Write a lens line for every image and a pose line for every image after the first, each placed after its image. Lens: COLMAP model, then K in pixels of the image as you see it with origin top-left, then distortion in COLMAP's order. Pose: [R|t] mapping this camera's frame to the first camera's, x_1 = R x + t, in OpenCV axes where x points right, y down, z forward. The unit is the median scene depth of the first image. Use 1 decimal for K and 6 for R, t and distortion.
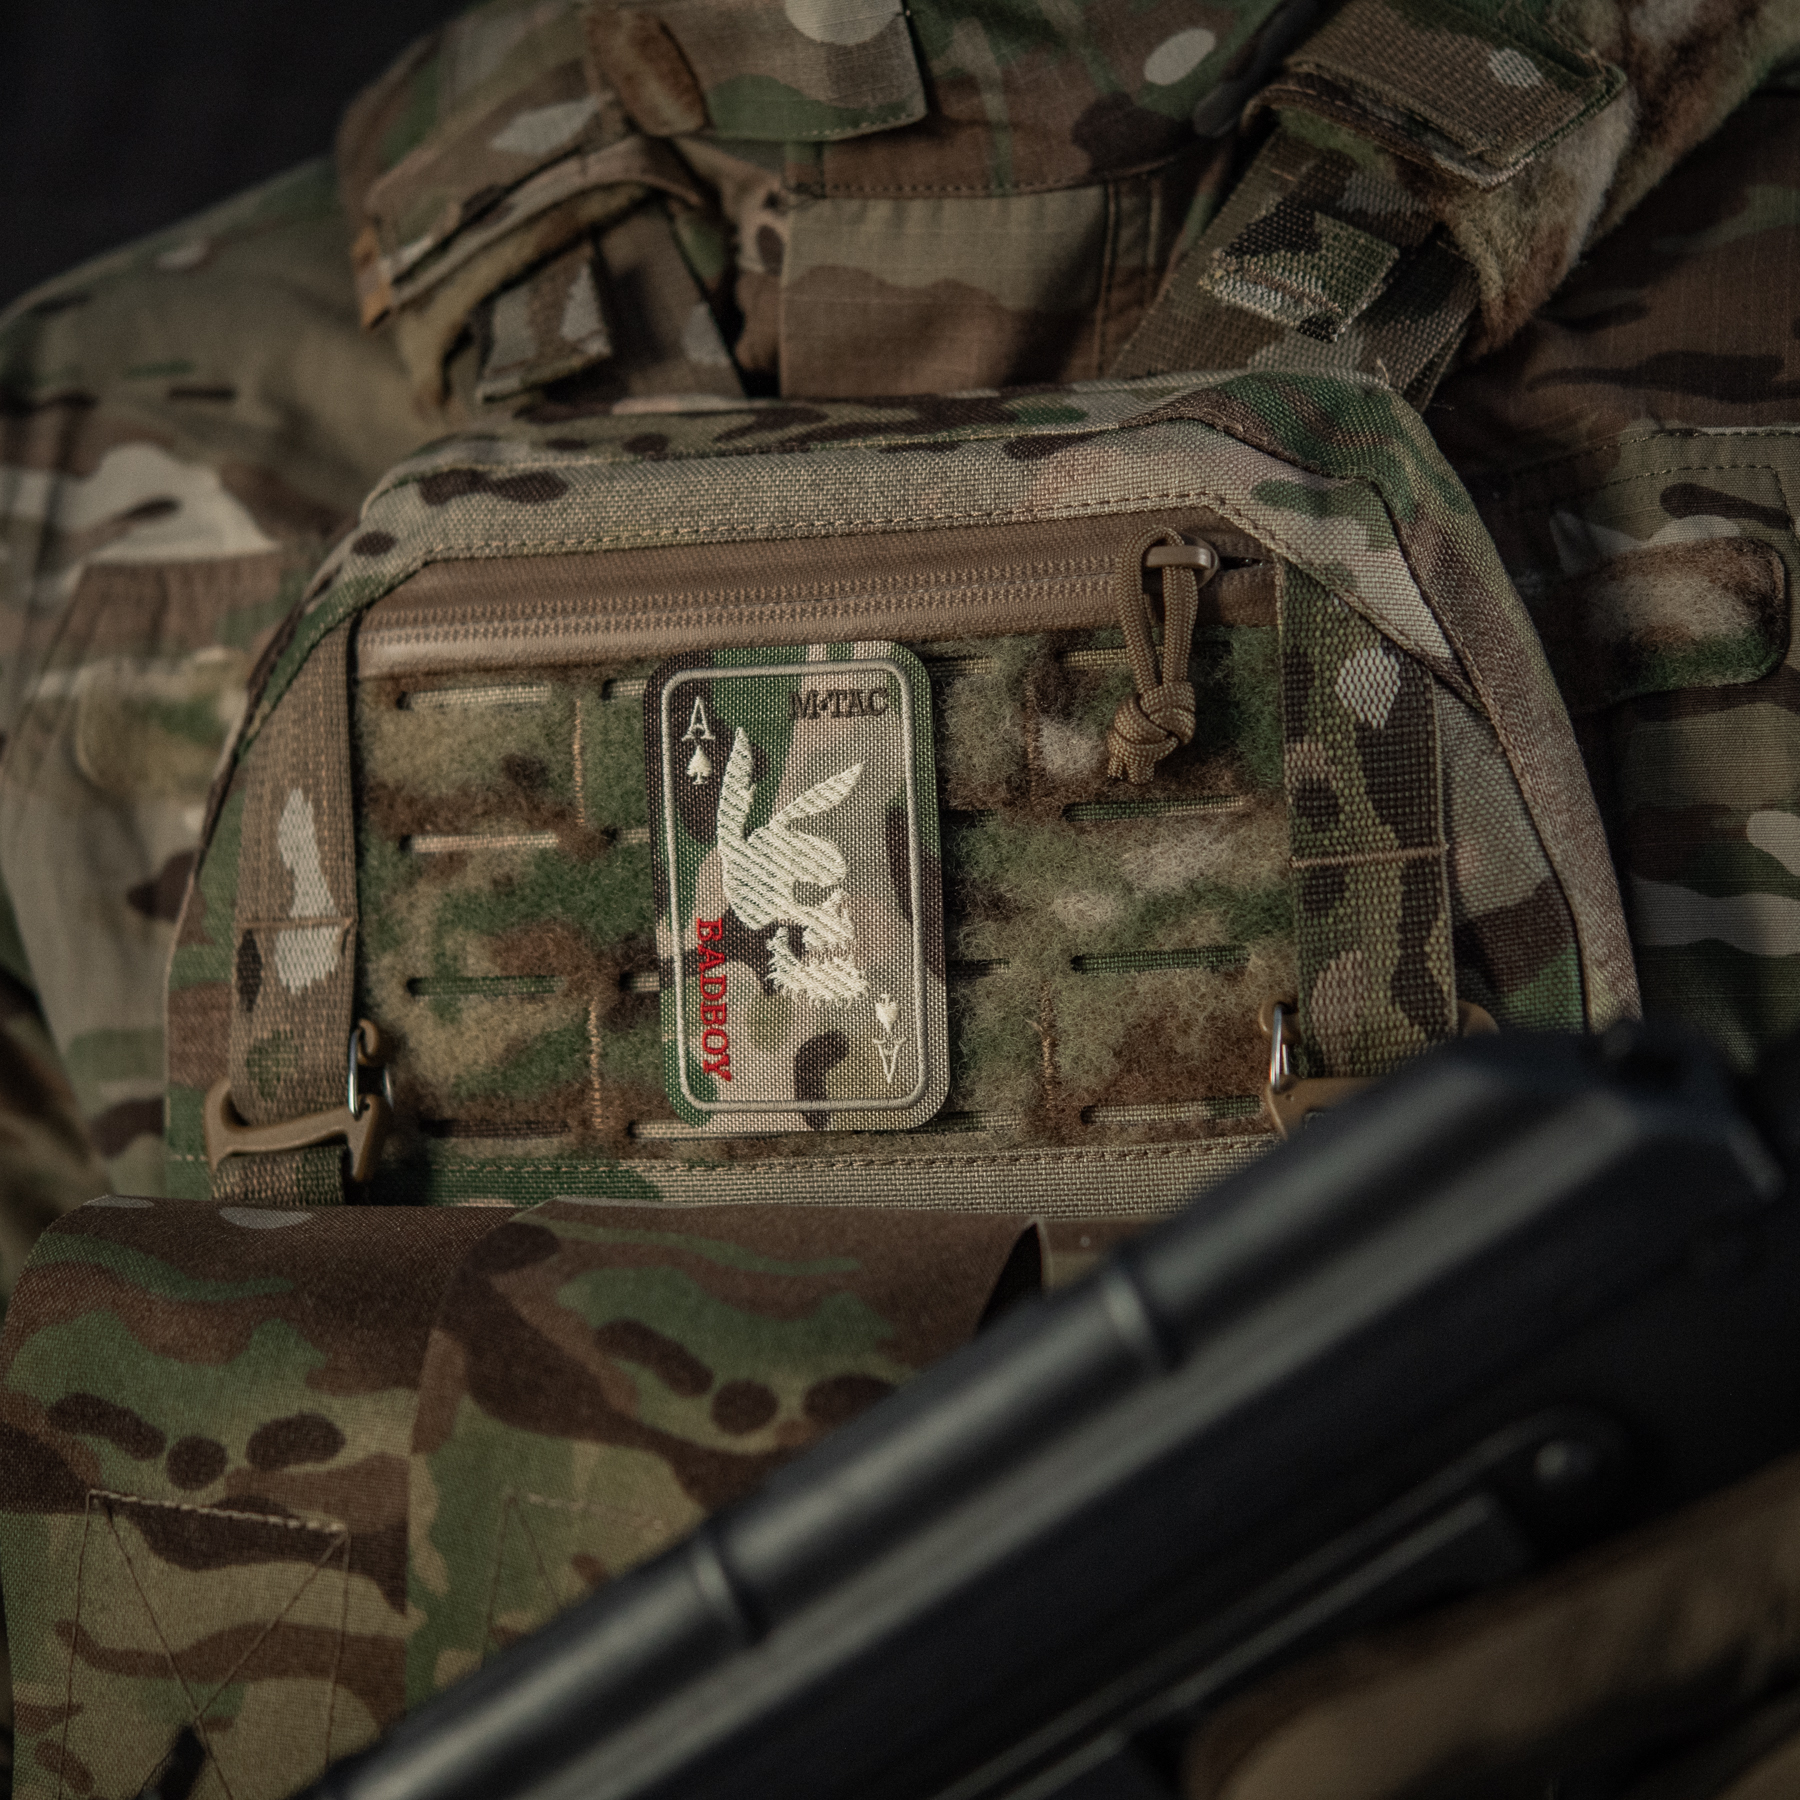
lens RADIAL K [[4638.2, 0, 896.4], [0, 4638.2, 903.7], [0, 0, 1]] dist [-0.033707, -0.554431]
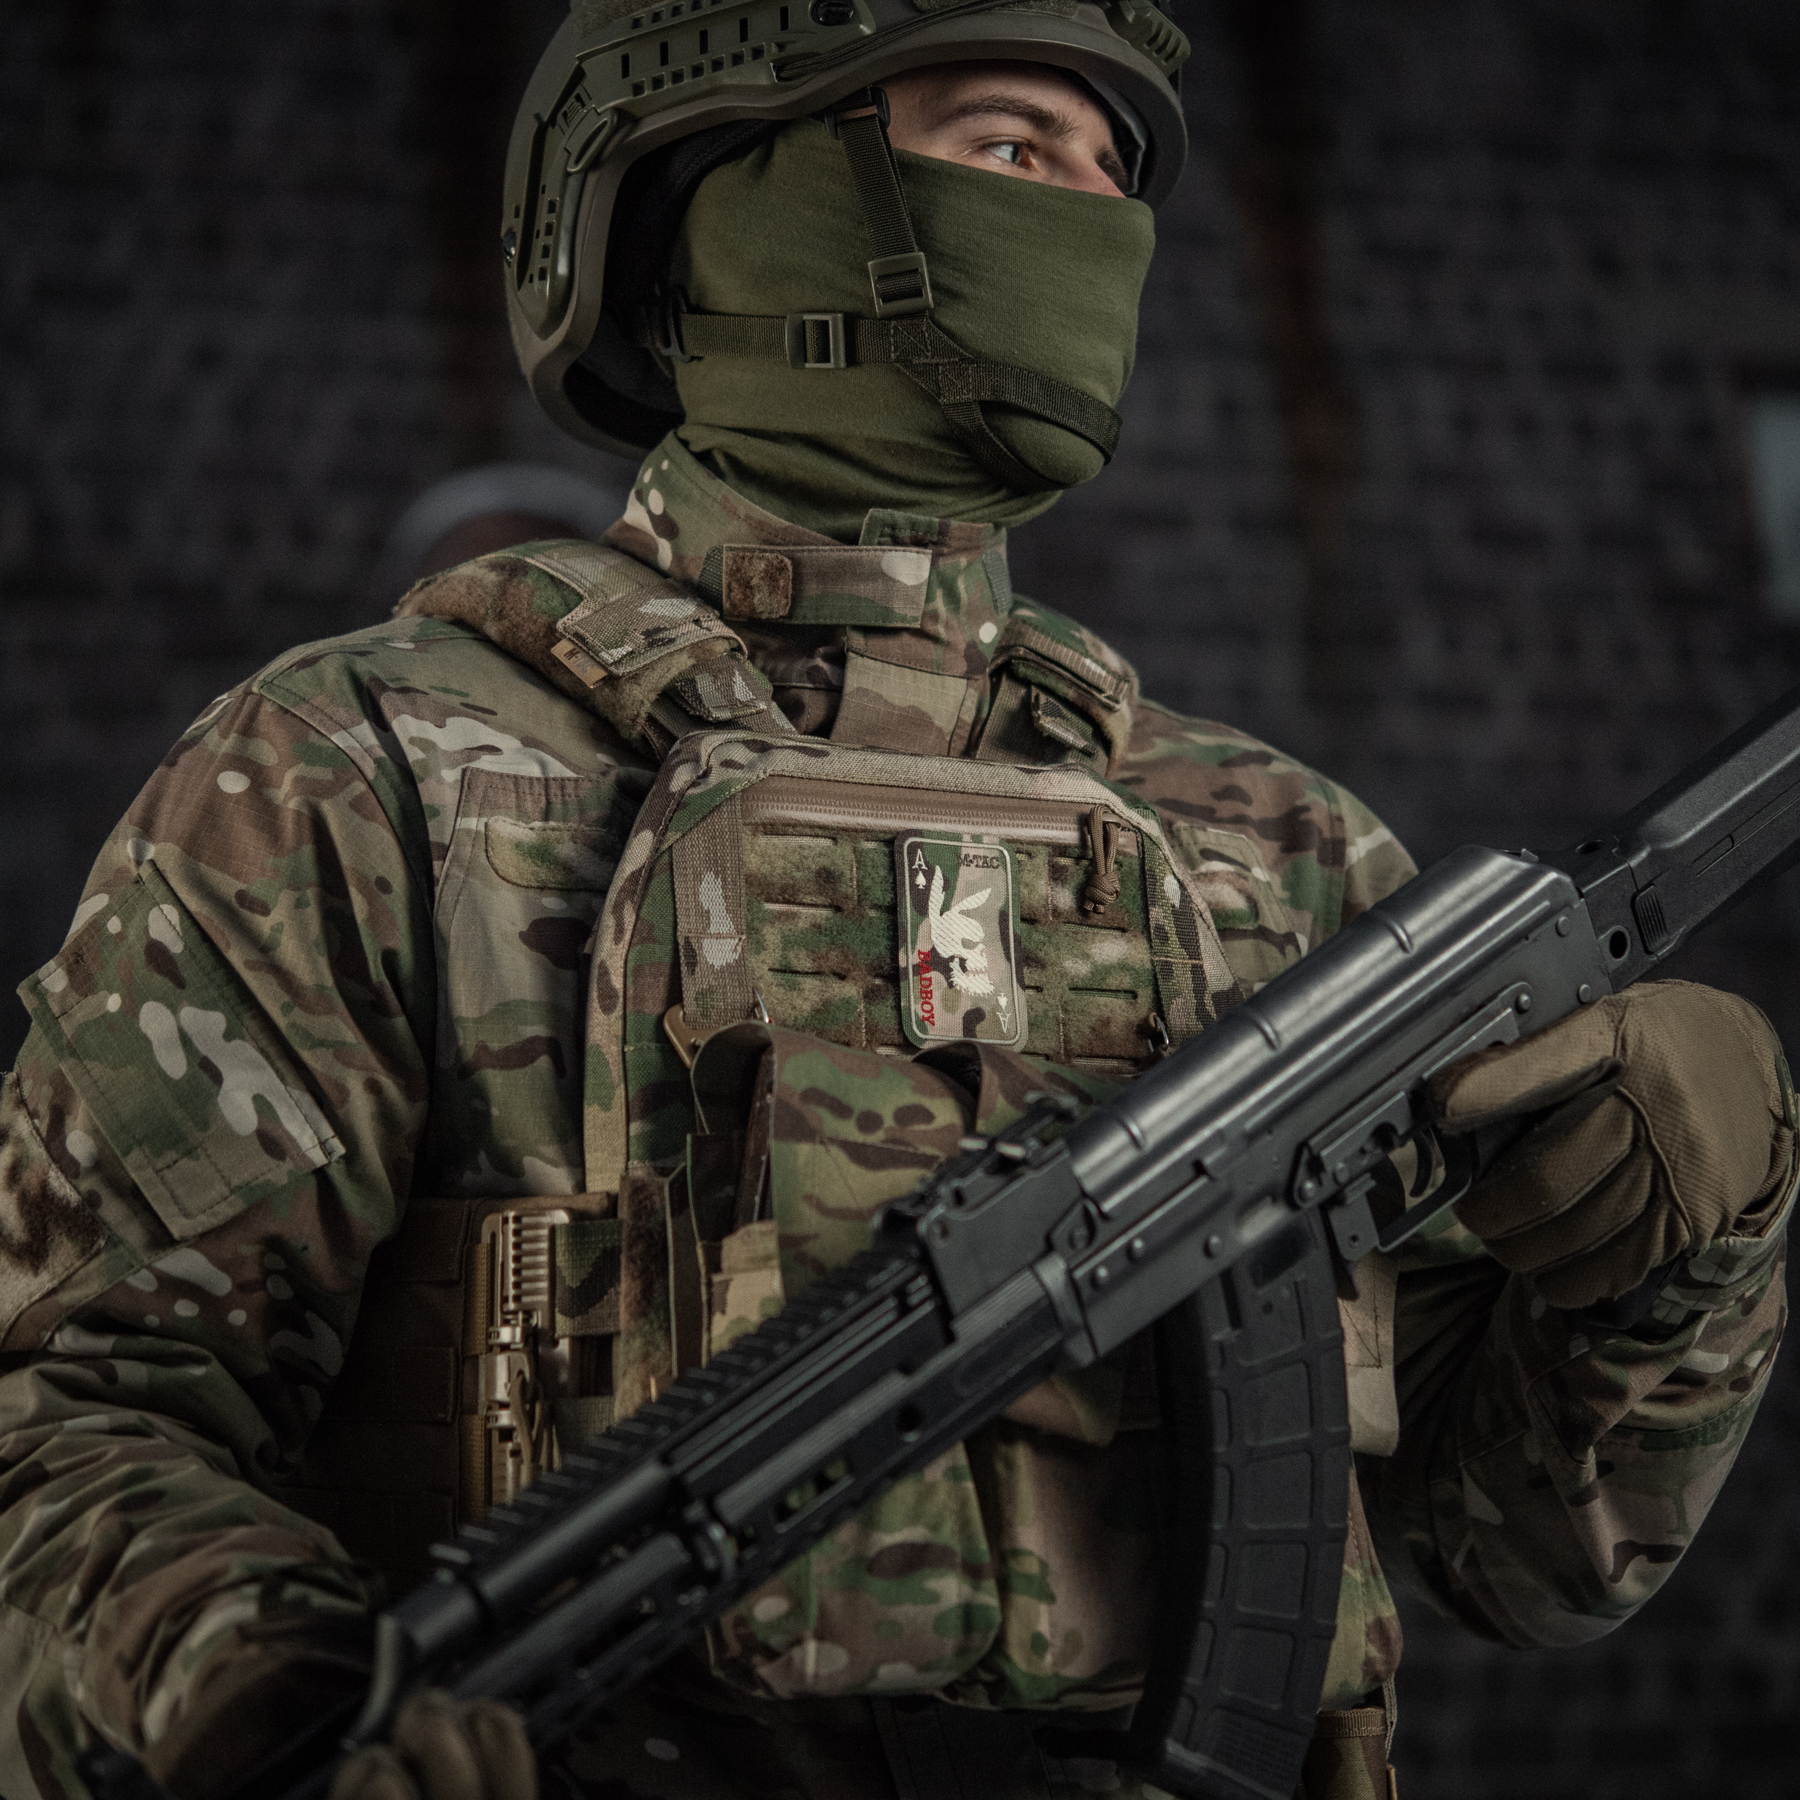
lens RADIAL K [[4830.4, 0, 863.5], [0, 4830.4, 936.3], [0, 0, 1]] dist [-0.121760, 0.300952]
pose [[0.691331, 0.187259, 0.697851, -1.609308], [0.043177, 0.953400, -0.298605, 0.658301], [-0.721247, 0.236566, 0.651029, -0.420806]]
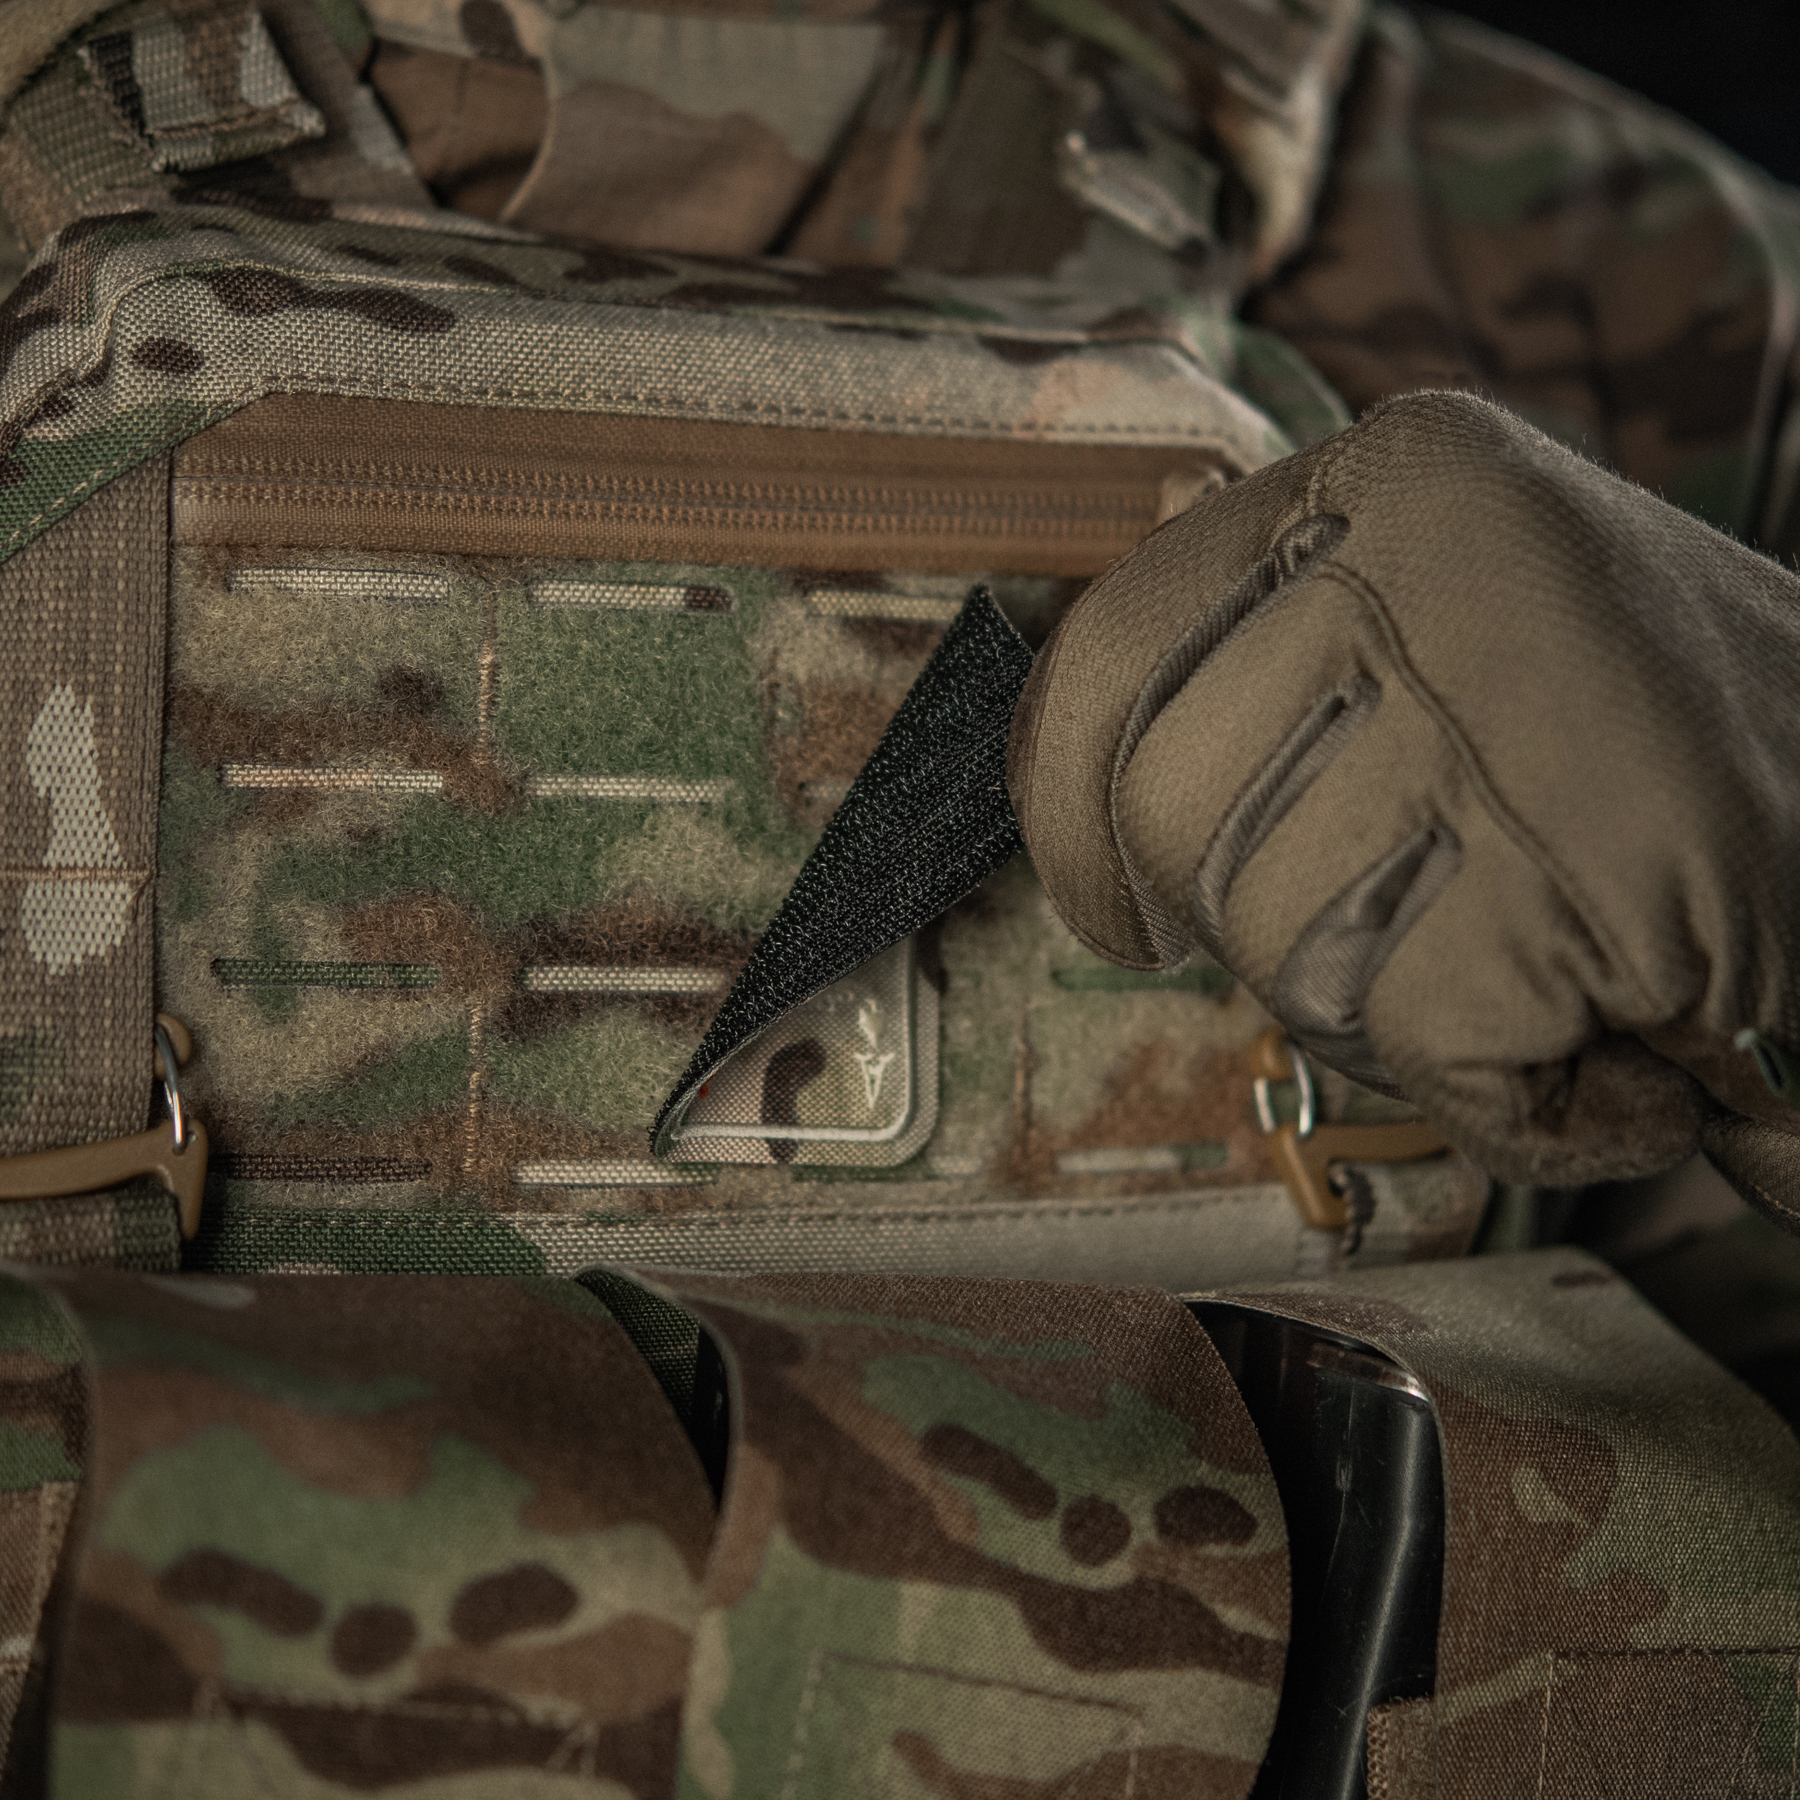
lens RADIAL K [[5070.0, 0, 899.2], [0, 5070.0, 898.3], [0, 0, 1]] dist [-0.040956, 0.117859]
pose [[0.699104, 0.048534, 0.713371, -0.620914], [-0.050233, 0.998562, -0.018709, 0.016649], [-0.713253, -0.022755, 0.700537, 0.379979]]
